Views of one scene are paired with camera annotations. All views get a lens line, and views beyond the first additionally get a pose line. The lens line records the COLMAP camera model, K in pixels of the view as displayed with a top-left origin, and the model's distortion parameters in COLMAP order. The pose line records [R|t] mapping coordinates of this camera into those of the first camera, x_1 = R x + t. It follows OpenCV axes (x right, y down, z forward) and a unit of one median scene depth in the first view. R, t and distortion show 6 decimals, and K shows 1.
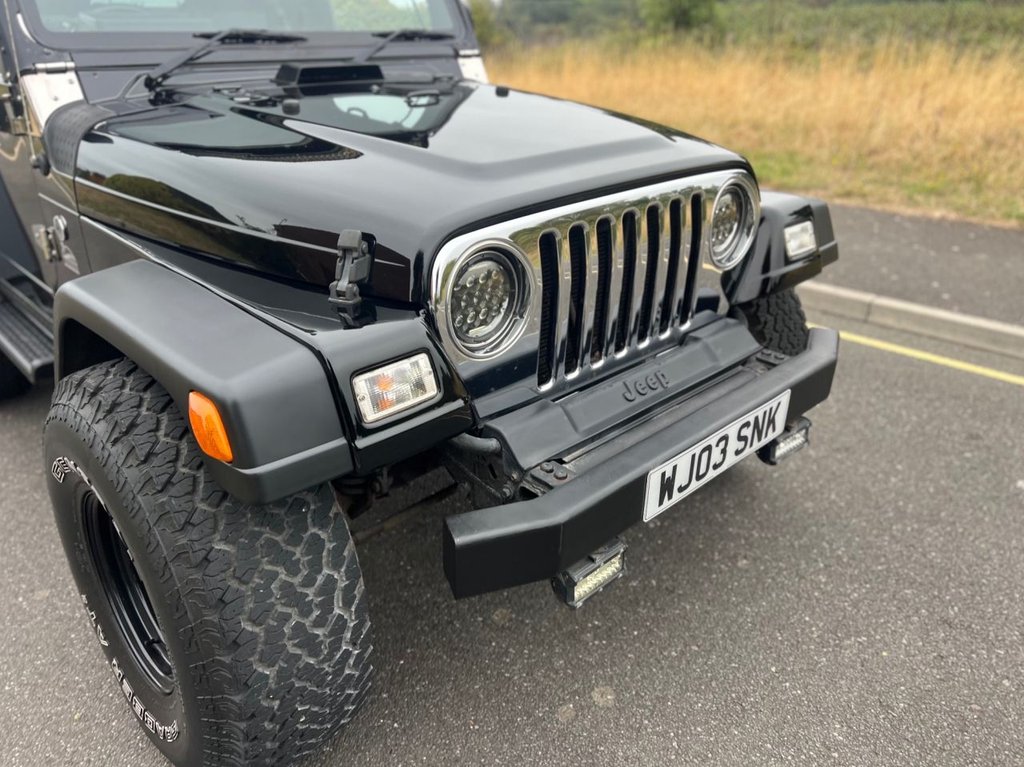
lens RADIAL K [[744.1, 0, 513.2], [0, 744.1, 359.8], [0, 0, 1]] dist [0.019994, -0.003076]
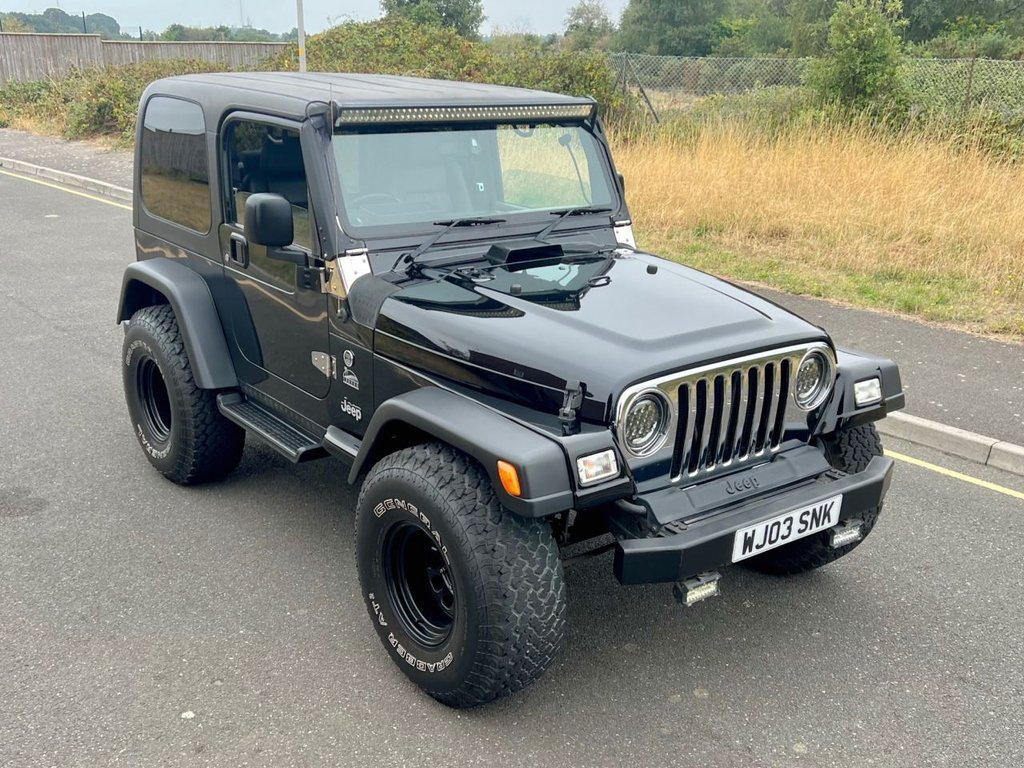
lens RADIAL K [[1025.1, 0, 499.4], [0, 1025.1, 462.6], [0, 0, 1]] dist [0.120599, -0.345608]
pose [[0.992698, 0.062354, -0.103262, -0.110116], [-0.066350, 0.997157, -0.035723, 0.109843], [0.100741, 0.042313, 0.994012, -1.281961]]
